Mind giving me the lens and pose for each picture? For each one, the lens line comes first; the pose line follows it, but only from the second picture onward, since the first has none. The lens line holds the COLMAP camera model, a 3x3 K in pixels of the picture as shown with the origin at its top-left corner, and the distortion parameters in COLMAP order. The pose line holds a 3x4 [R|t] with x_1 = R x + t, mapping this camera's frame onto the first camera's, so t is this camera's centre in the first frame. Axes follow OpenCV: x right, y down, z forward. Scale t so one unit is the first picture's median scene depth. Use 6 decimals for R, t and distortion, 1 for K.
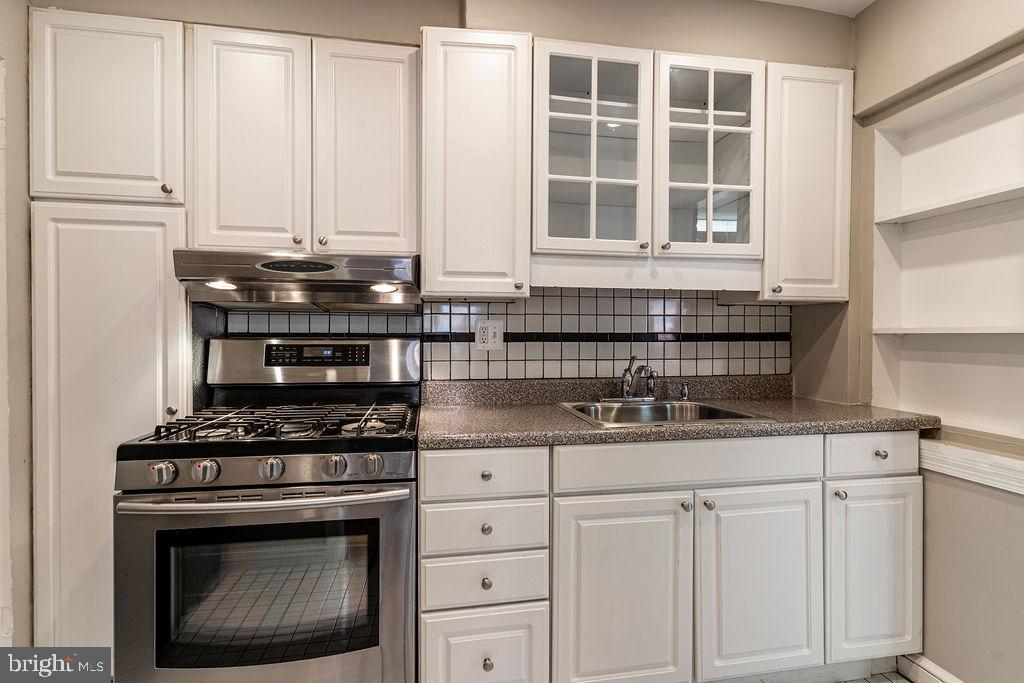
lens RADIAL K [[489.5, 0, 512.7], [0, 489.5, 339.4], [0, 0, 1]] dist [0.002784, 0.000454]
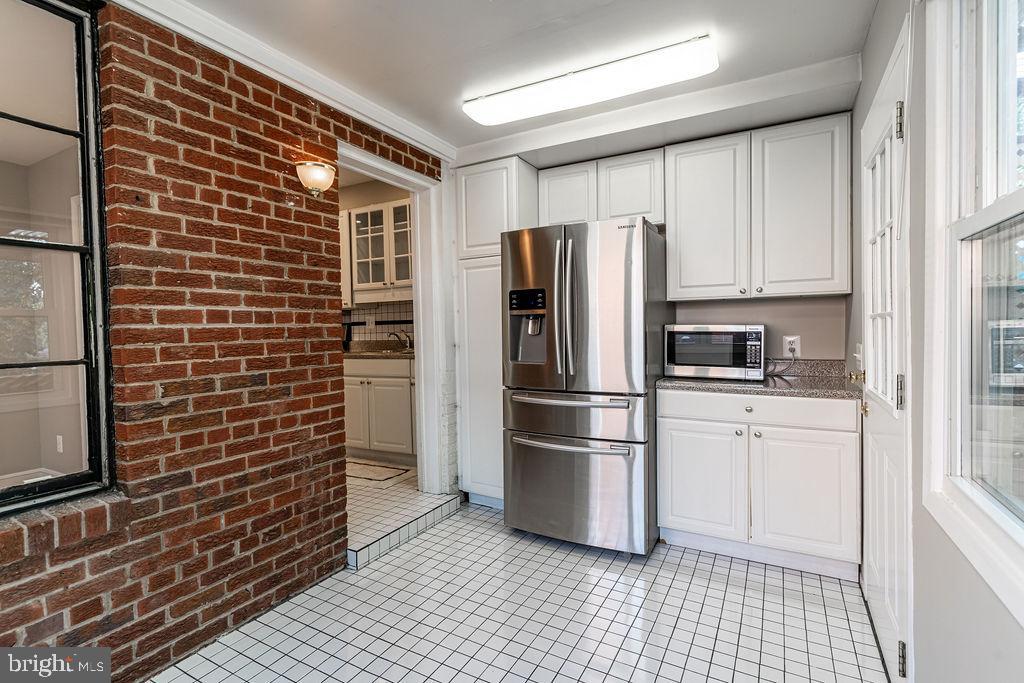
lens RADIAL K [[489.5, 0, 512.7], [0, 489.5, 339.4], [0, 0, 1]] dist [0.002784, 0.000454]
pose [[0.782732, -0.005418, -0.622336, 2.212842], [0.012891, 0.999889, 0.007508, 0.072679], [0.622226, -0.013899, 0.782714, -0.501179]]
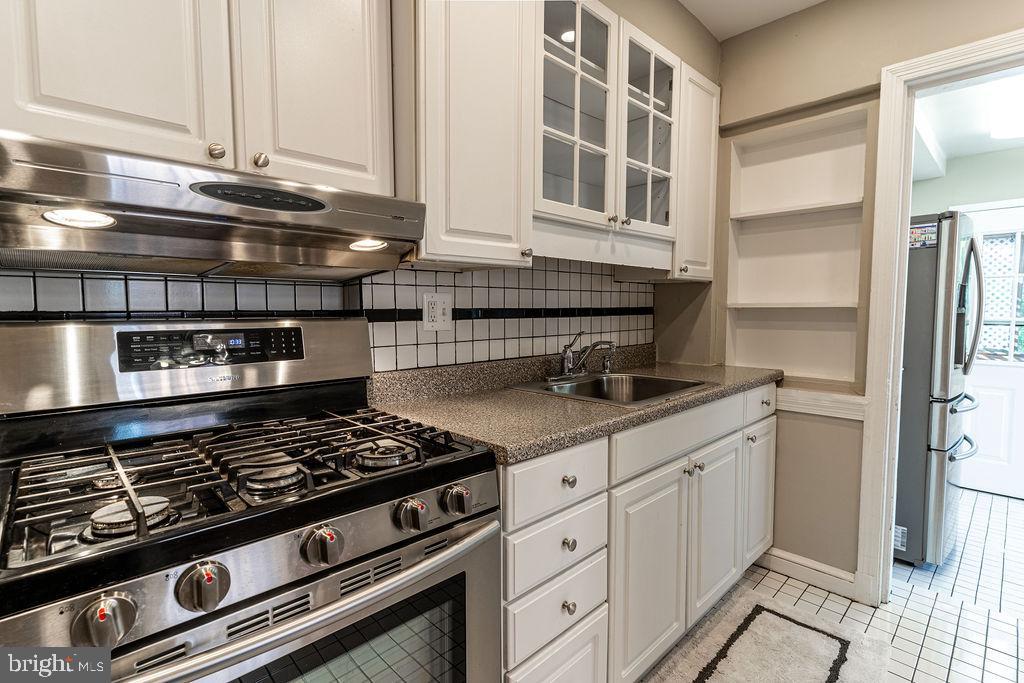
lens RADIAL K [[489.5, 0, 512.7], [0, 489.5, 339.4], [0, 0, 1]] dist [0.002784, 0.000454]
pose [[0.826302, -0.040617, 0.561761, -0.445066], [0.011064, 0.998374, 0.055911, -0.007666], [-0.563119, -0.039984, 0.825408, 0.285701]]
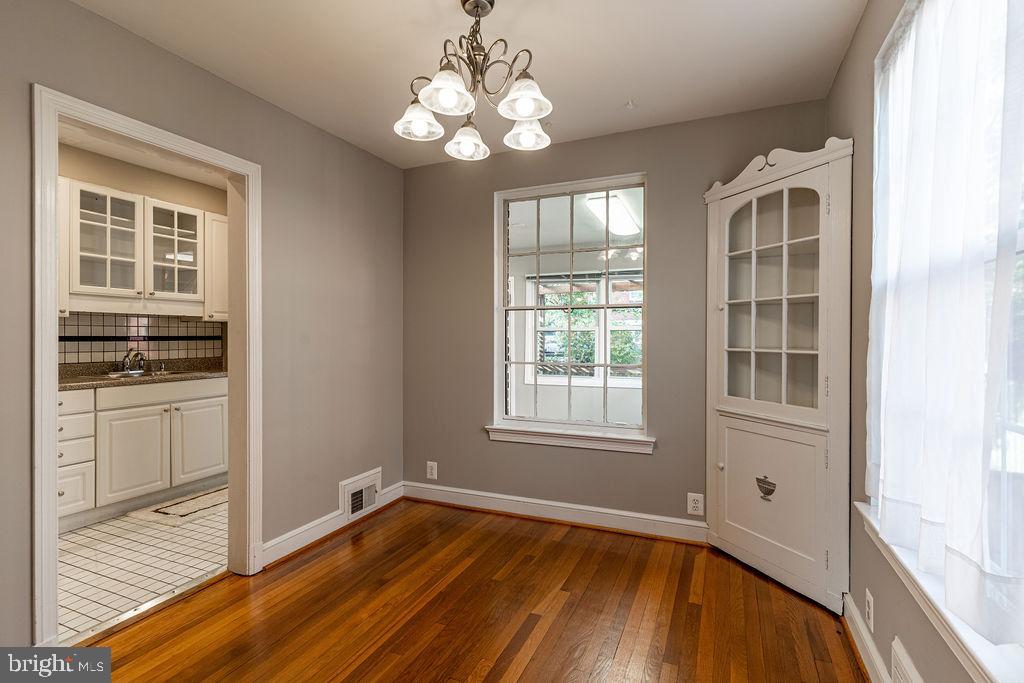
lens RADIAL K [[489.5, 0, 512.7], [0, 489.5, 339.4], [0, 0, 1]] dist [0.002784, 0.000454]
pose [[0.549322, -0.006462, 0.835586, -0.558880], [0.013795, 0.999904, -0.001337, 0.023986], [-0.835497, 0.012262, 0.549358, -1.349016]]
